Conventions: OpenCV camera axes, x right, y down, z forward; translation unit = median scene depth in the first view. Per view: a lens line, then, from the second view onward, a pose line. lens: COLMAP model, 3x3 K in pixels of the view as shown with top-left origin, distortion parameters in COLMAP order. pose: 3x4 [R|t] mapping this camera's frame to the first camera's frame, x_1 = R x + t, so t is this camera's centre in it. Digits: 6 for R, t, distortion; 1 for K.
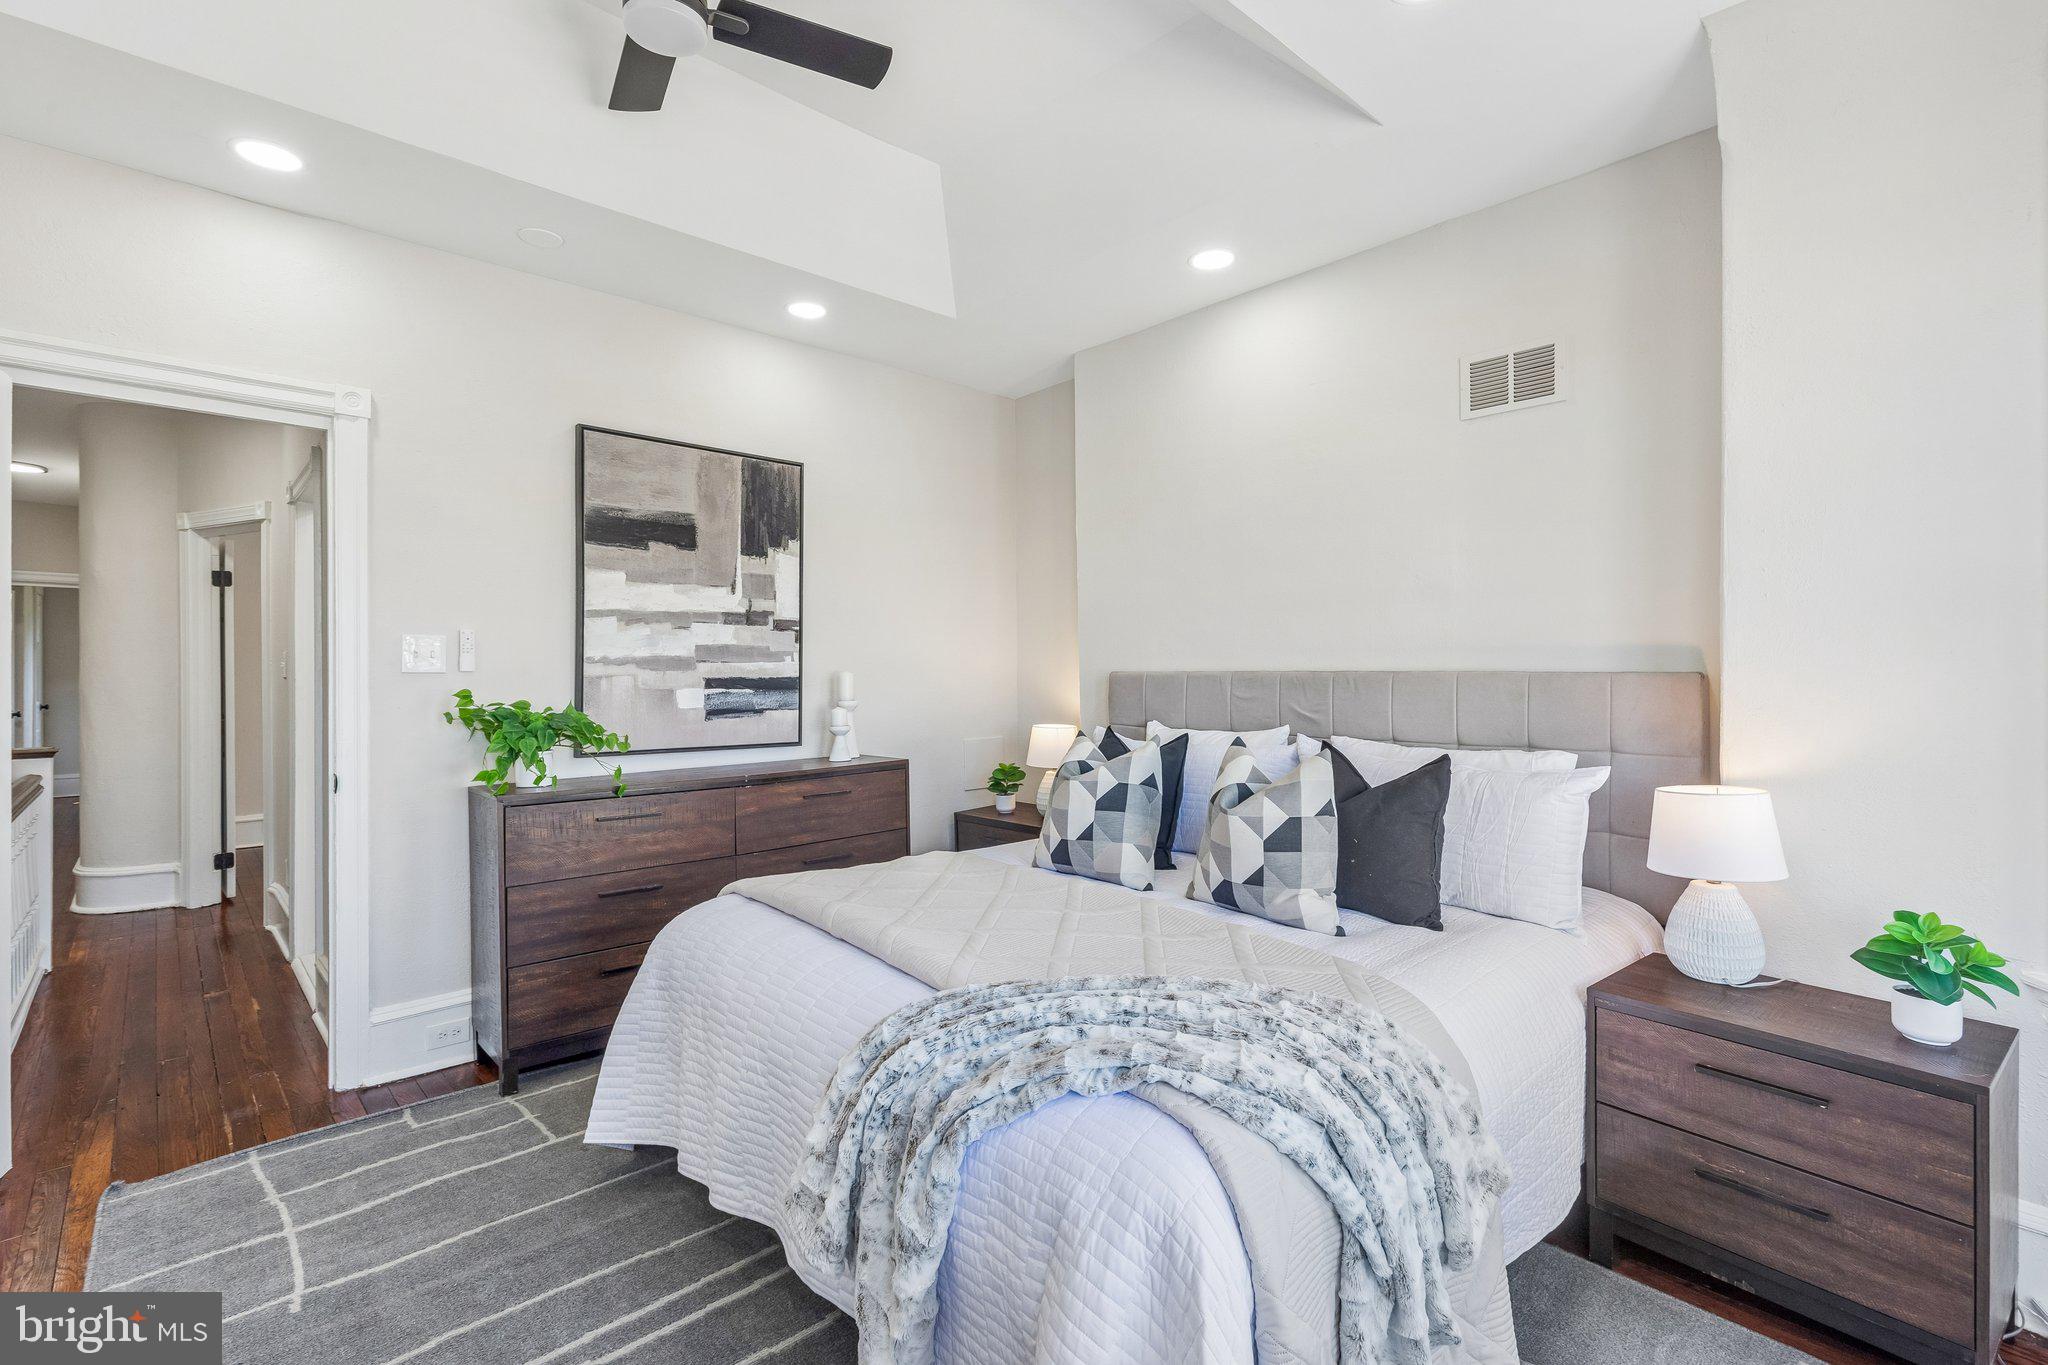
lens RADIAL K [[930.6, 0, 1023.0], [0, 930.6, 675.8], [0, 0, 1]] dist [0.000909, 0.000104]
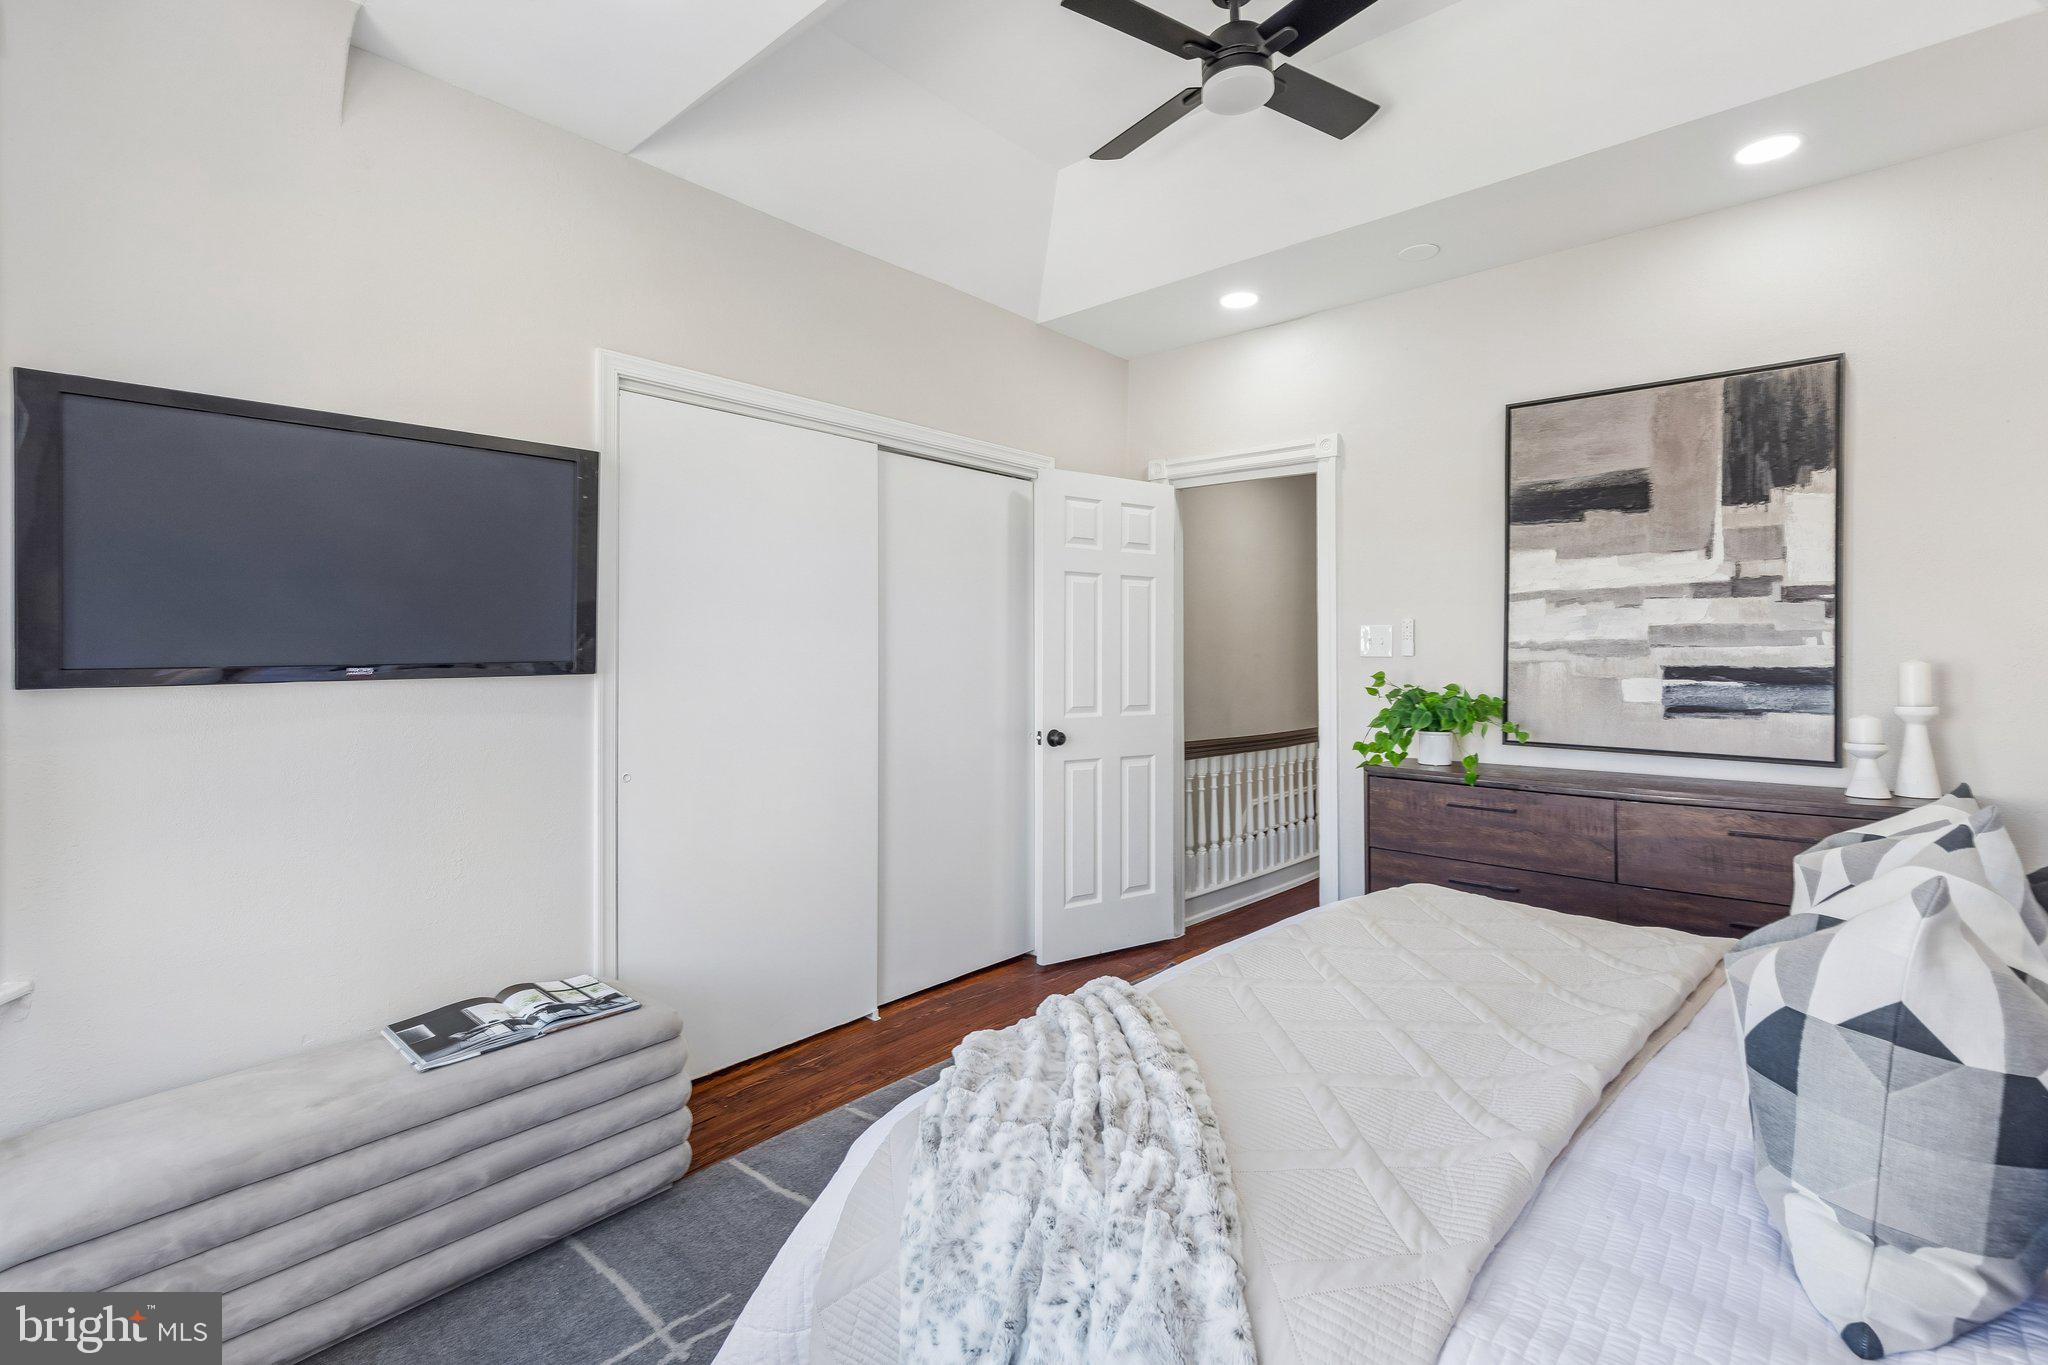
lens RADIAL K [[930.6, 0, 1037.4], [0, 930.6, 651.5], [0, 0, 1]] dist [0.000909, 0.000104]
pose [[0.102449, 0.000166, -0.994738, 0.413163], [-0.010329, 0.999946, -0.000897, -0.003979], [0.994685, 0.010367, 0.102445, 0.375318]]
